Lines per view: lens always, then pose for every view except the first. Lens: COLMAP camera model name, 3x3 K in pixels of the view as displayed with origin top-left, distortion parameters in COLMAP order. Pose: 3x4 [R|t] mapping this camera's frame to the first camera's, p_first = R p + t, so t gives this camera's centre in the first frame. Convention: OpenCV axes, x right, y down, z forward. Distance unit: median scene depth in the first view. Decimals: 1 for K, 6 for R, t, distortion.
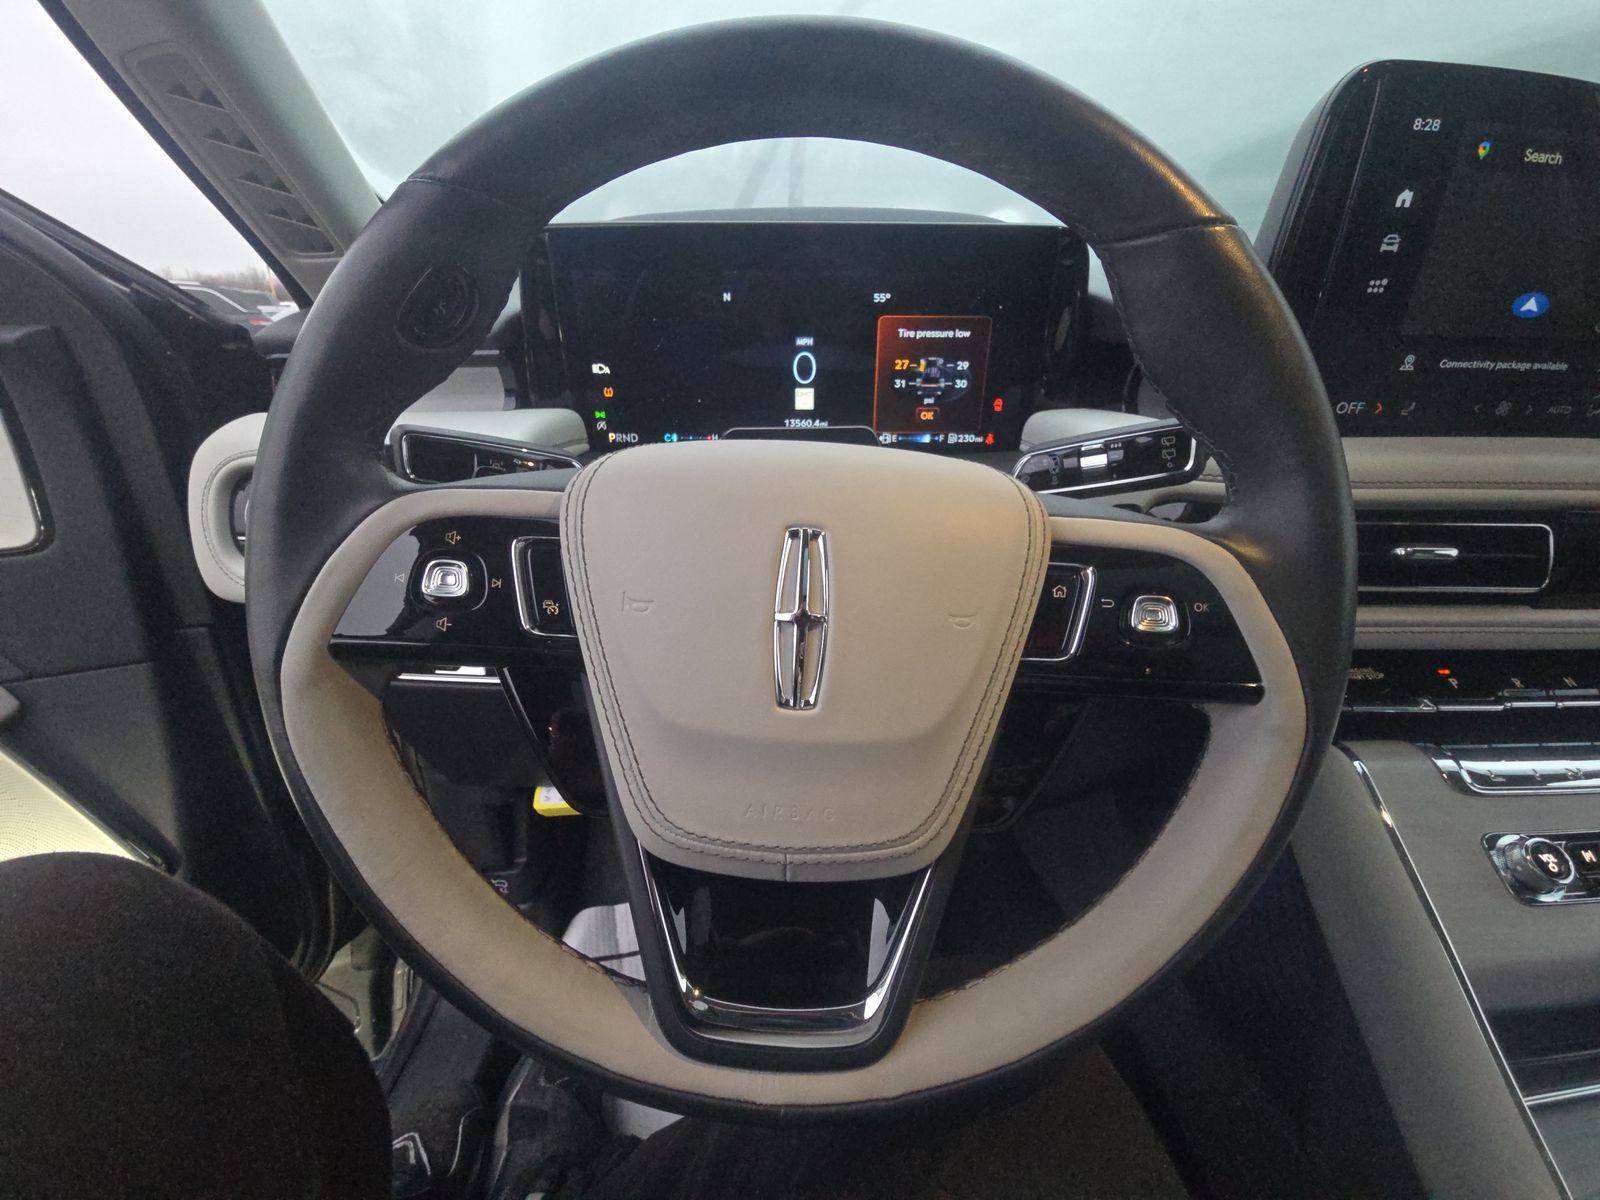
lens RADIAL K [[633.5, 0, 800.0], [0, 633.5, 600.0], [0, 0, 1]] dist [0.017276, -0.010388]
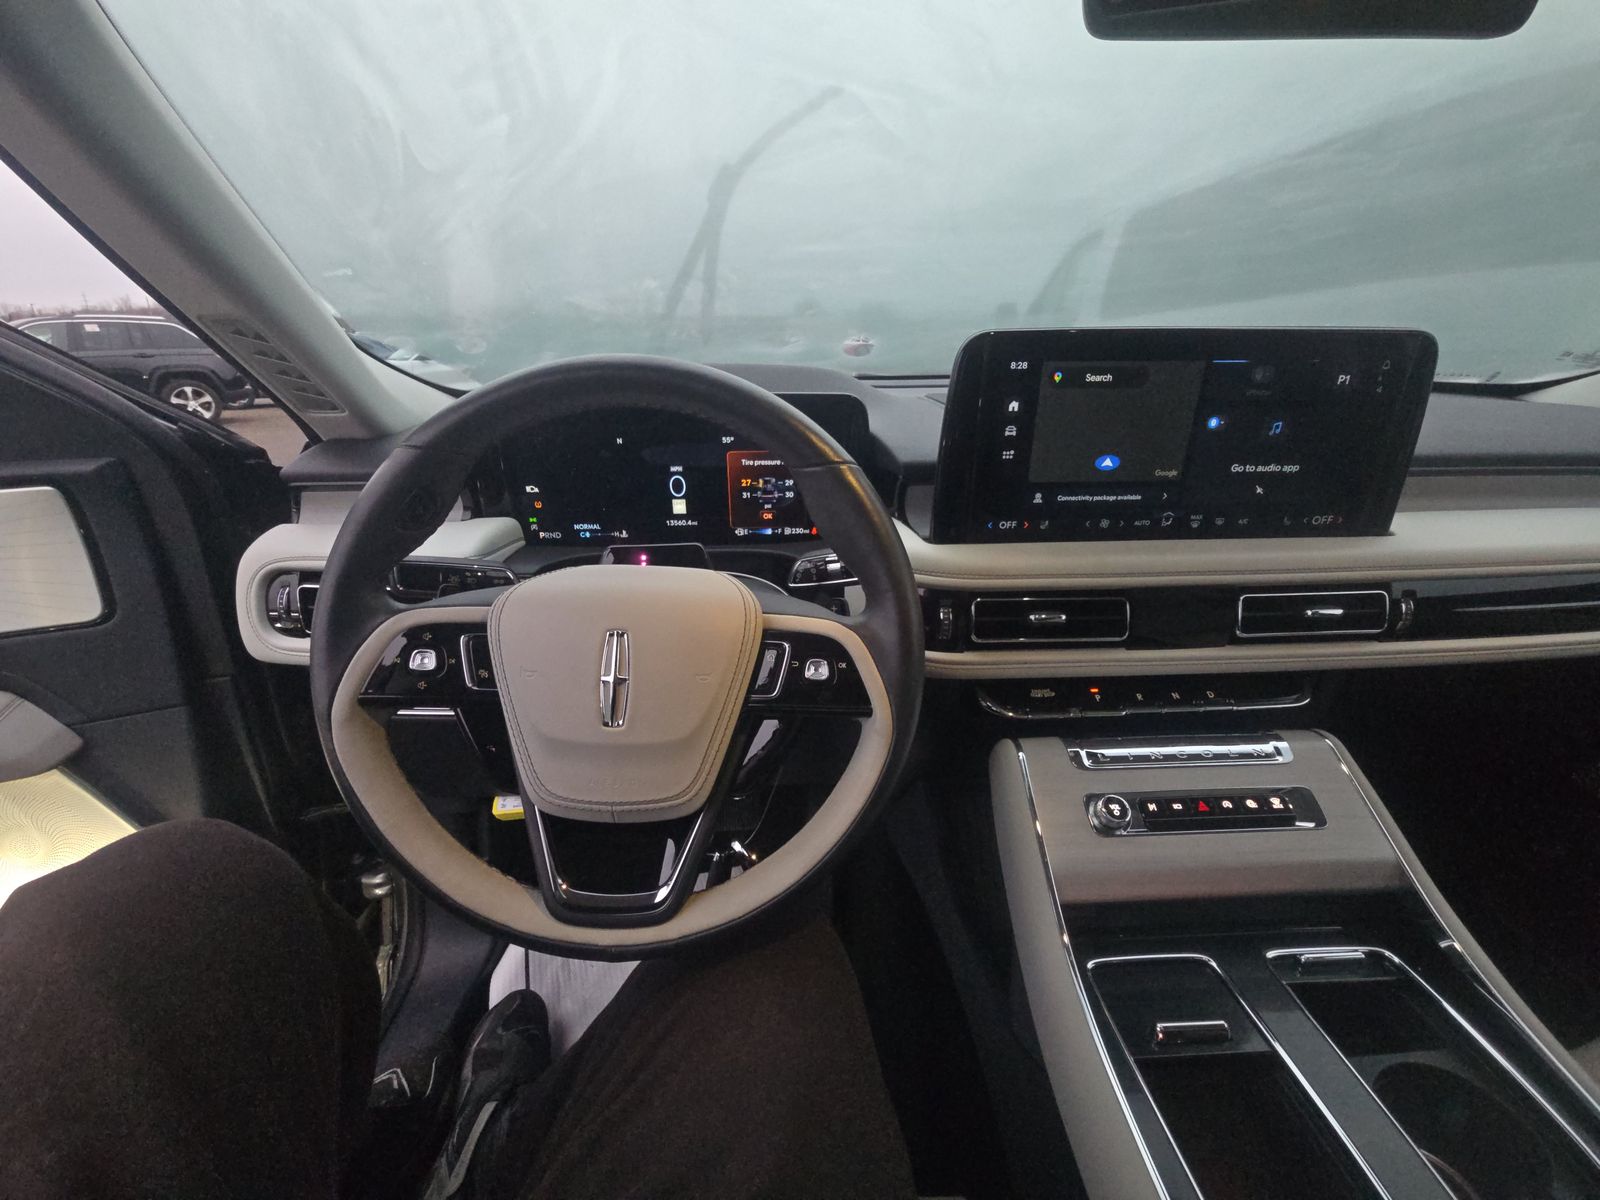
lens RADIAL K [[651.8, 0, 808.8], [0, 651.8, 597.3], [0, 0, 1]] dist [0.017149, -0.007200]
pose [[0.999258, -0.021029, 0.032264, 0.324989], [0.021875, 0.999420, -0.026094, -0.093991], [-0.031696, 0.026781, 0.999139, -0.606542]]
